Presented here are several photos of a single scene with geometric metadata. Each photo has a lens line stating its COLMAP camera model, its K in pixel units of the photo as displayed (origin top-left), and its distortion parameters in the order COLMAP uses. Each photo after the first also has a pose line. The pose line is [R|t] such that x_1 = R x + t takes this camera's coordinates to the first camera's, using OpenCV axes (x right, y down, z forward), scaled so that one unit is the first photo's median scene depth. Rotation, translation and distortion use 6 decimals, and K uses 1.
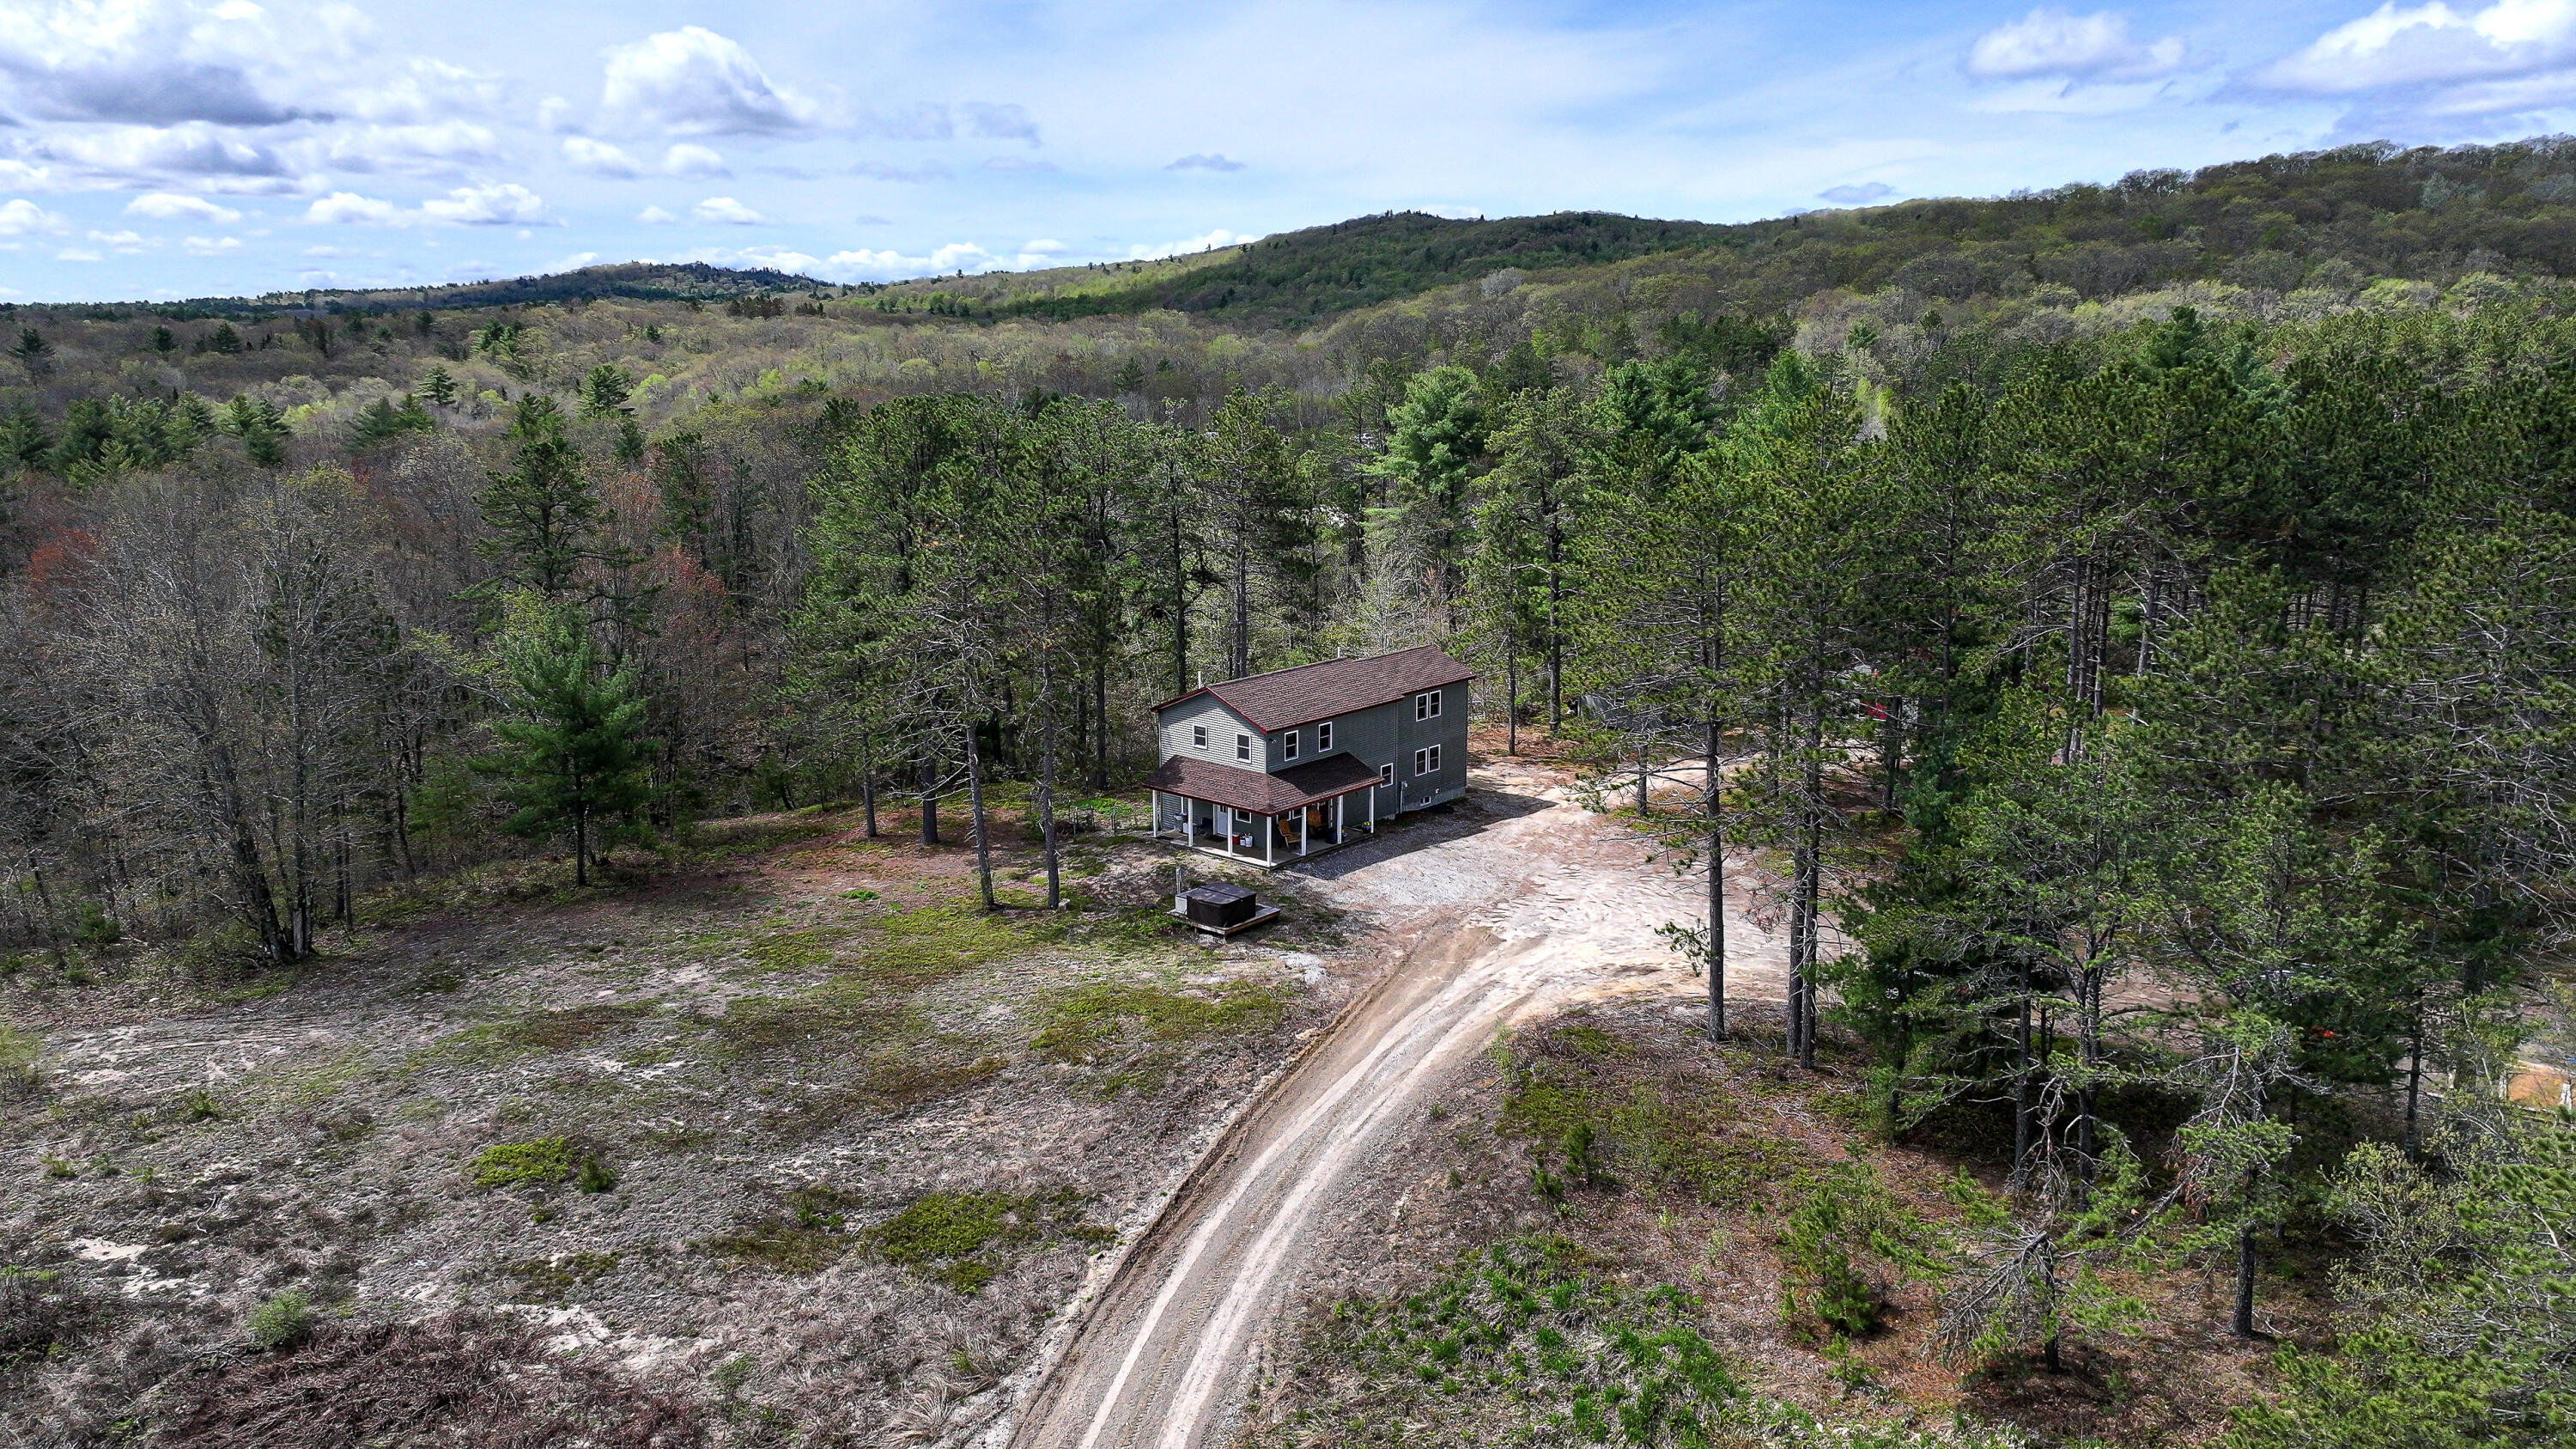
lens RADIAL K [[1819.1, 0, 1292.4], [0, 1819.1, 719.7], [0, 0, 1]] dist [0.049538, -0.107149]
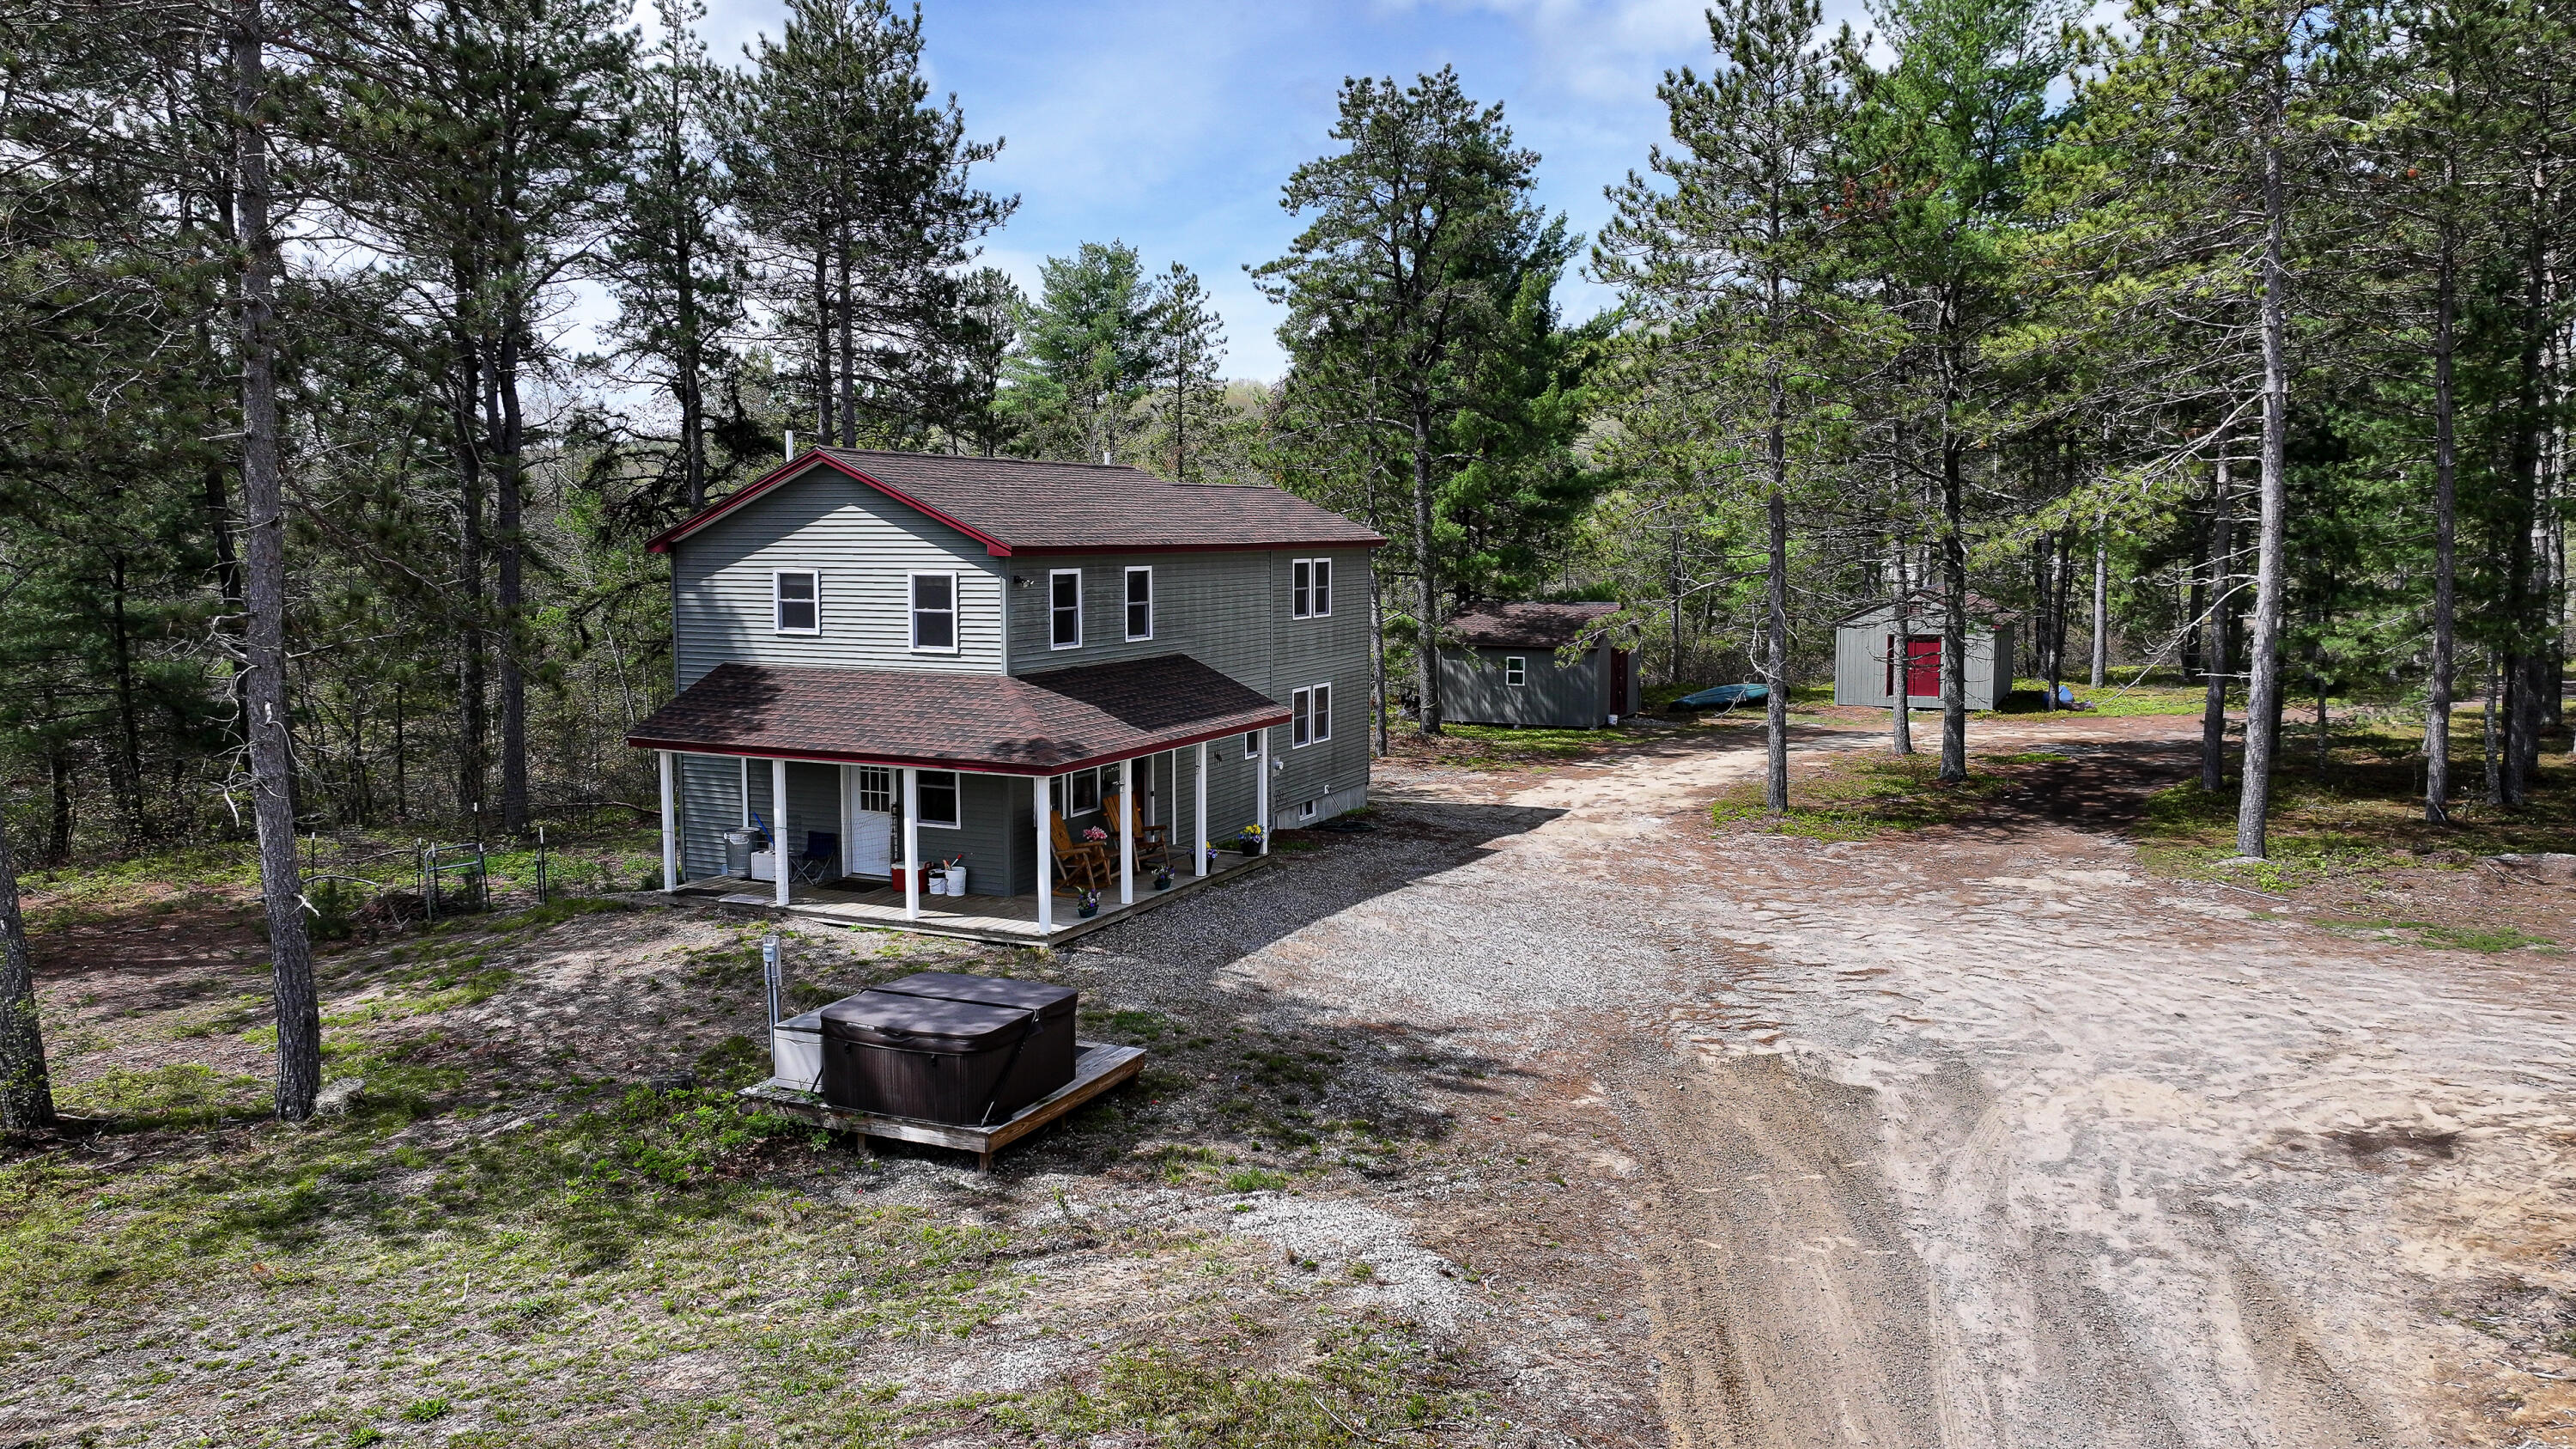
lens RADIAL K [[1817.3, 0, 1307.7], [0, 1817.3, 716.1], [0, 0, 1]] dist [0.001776, 0.002525]
pose [[0.957856, -0.025379, 0.286127, -0.067256], [0.057182, 0.993000, -0.103349, 0.086881], [-0.281501, 0.115355, 0.952602, 0.743547]]
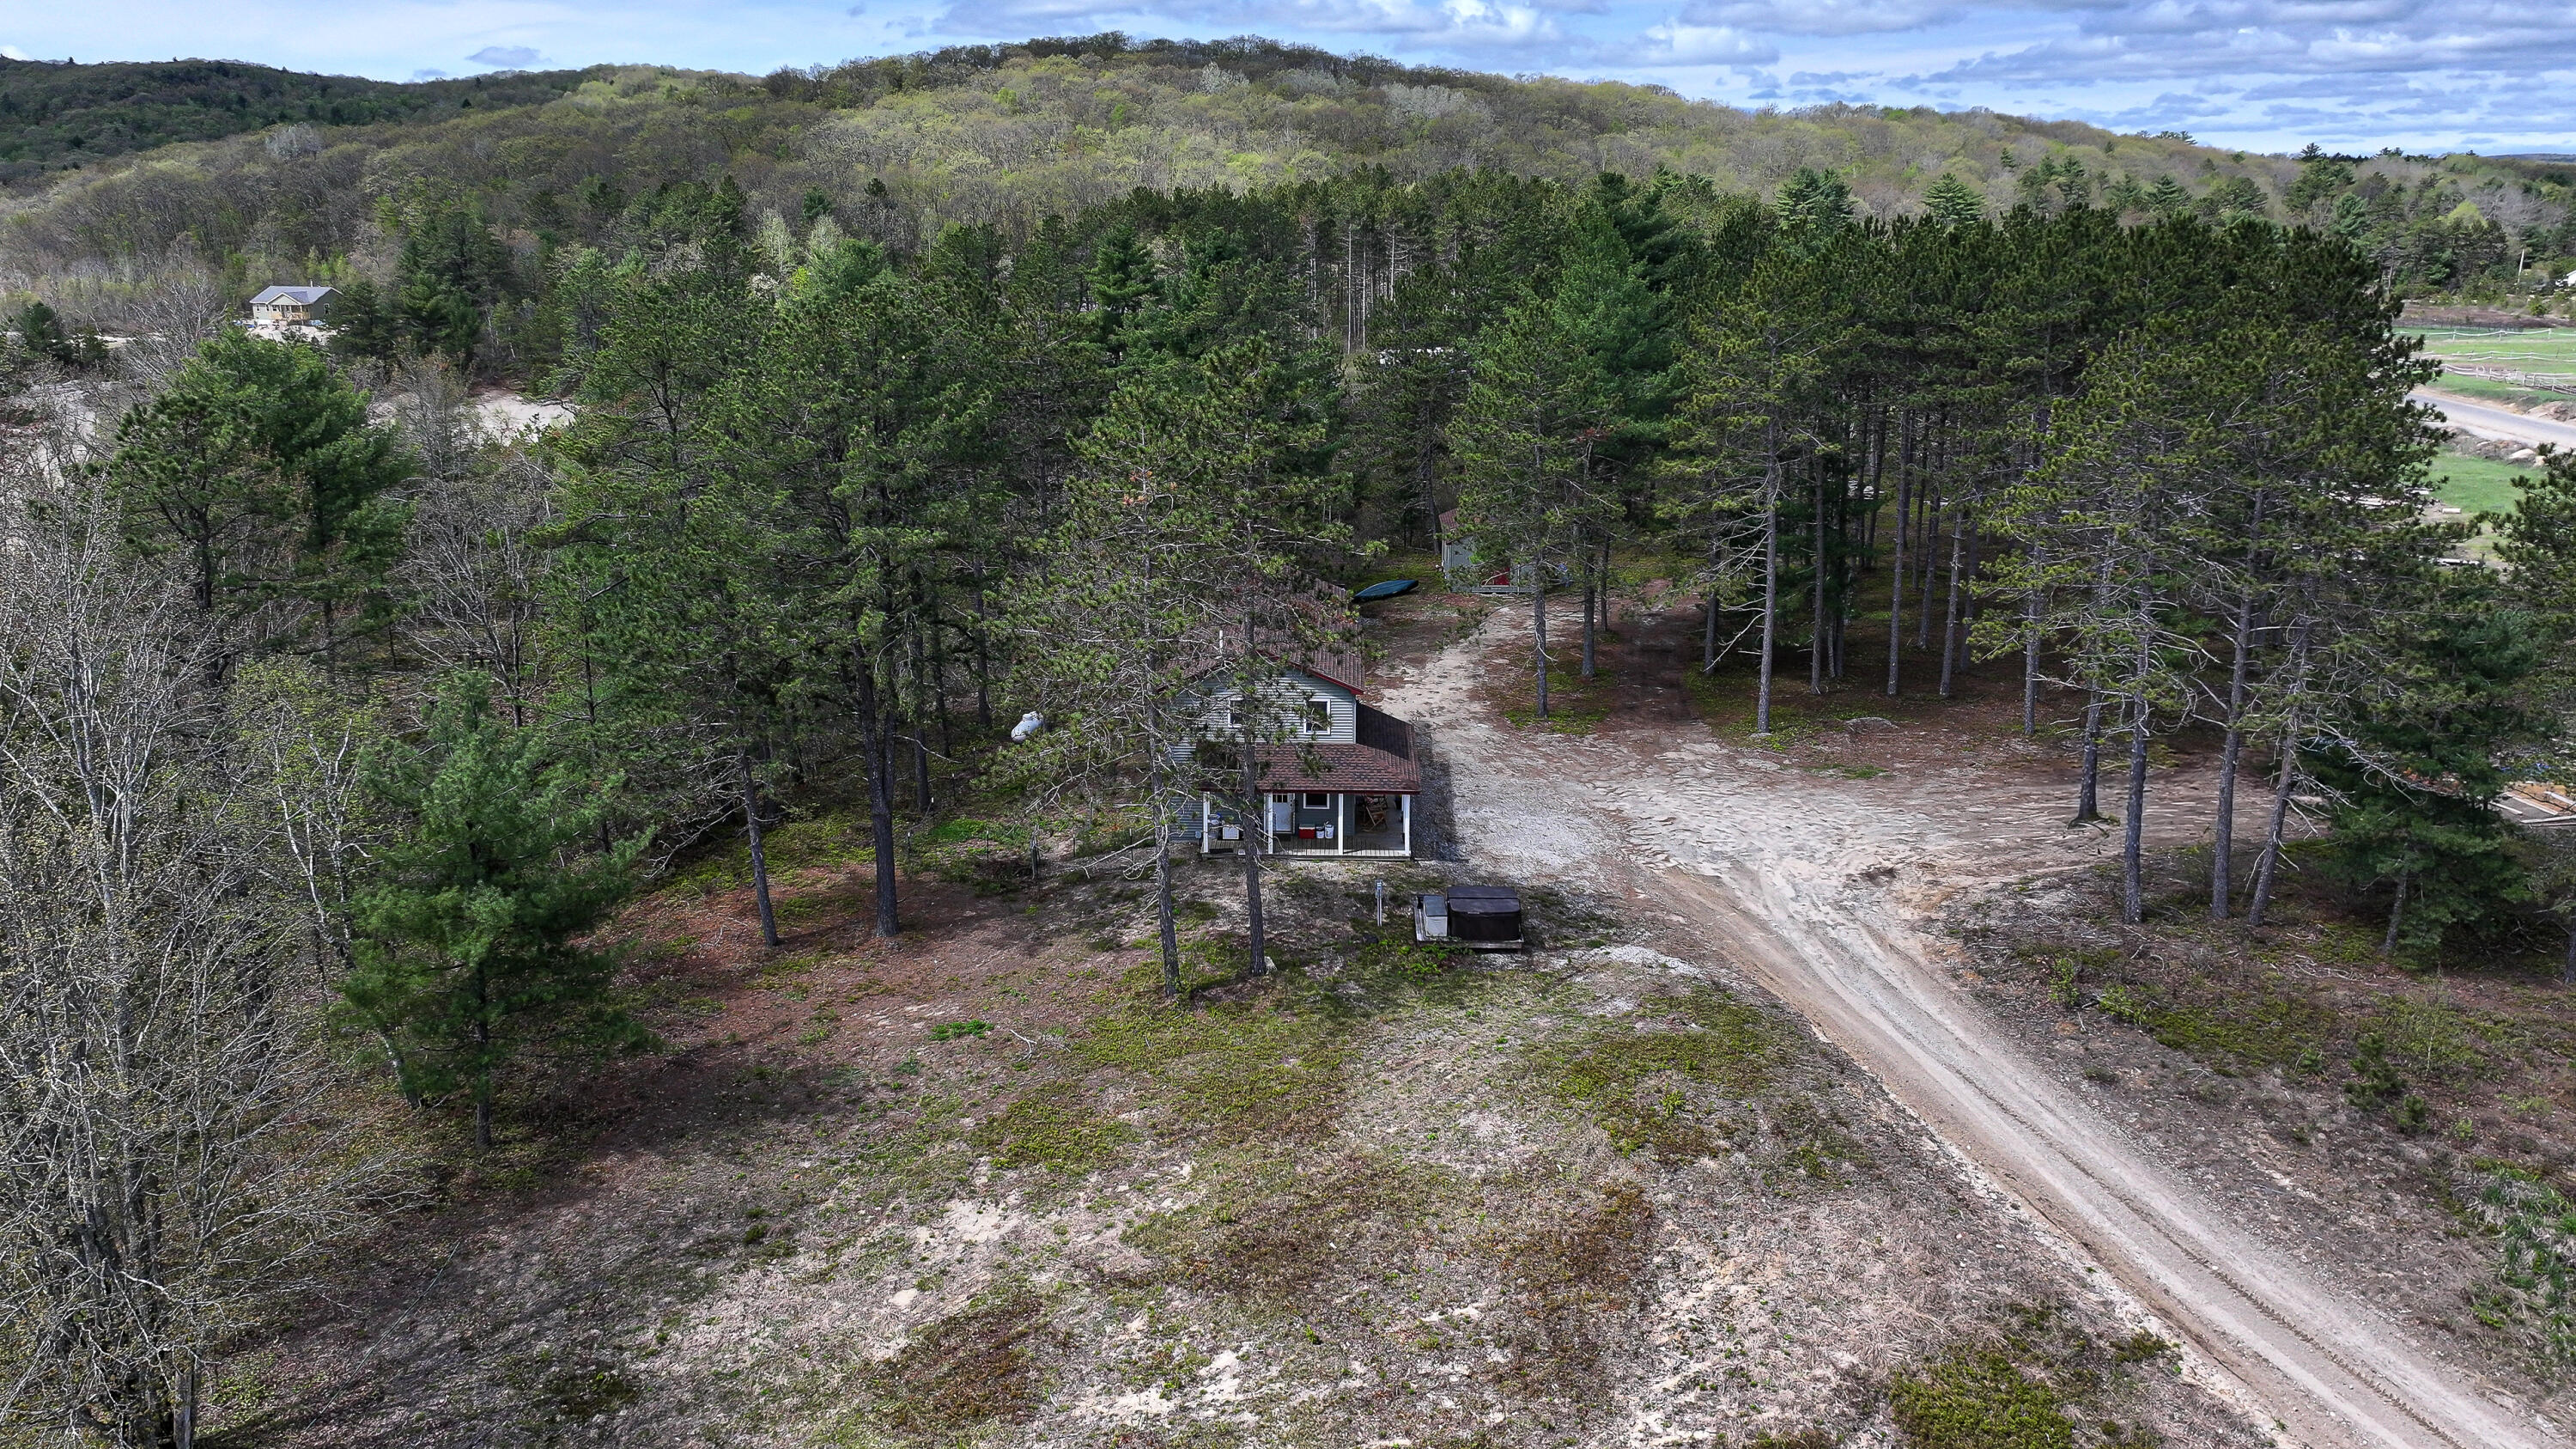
lens RADIAL K [[1847.3, 0, 1285.4], [0, 1847.3, 612.8], [0, 0, 1]] dist [0.007416, 0.001248]
pose [[0.771369, -0.136214, 0.621639, -0.608682], [0.130758, 0.989907, 0.054656, -0.085762], [-0.622809, 0.039125, 0.781395, 0.435930]]
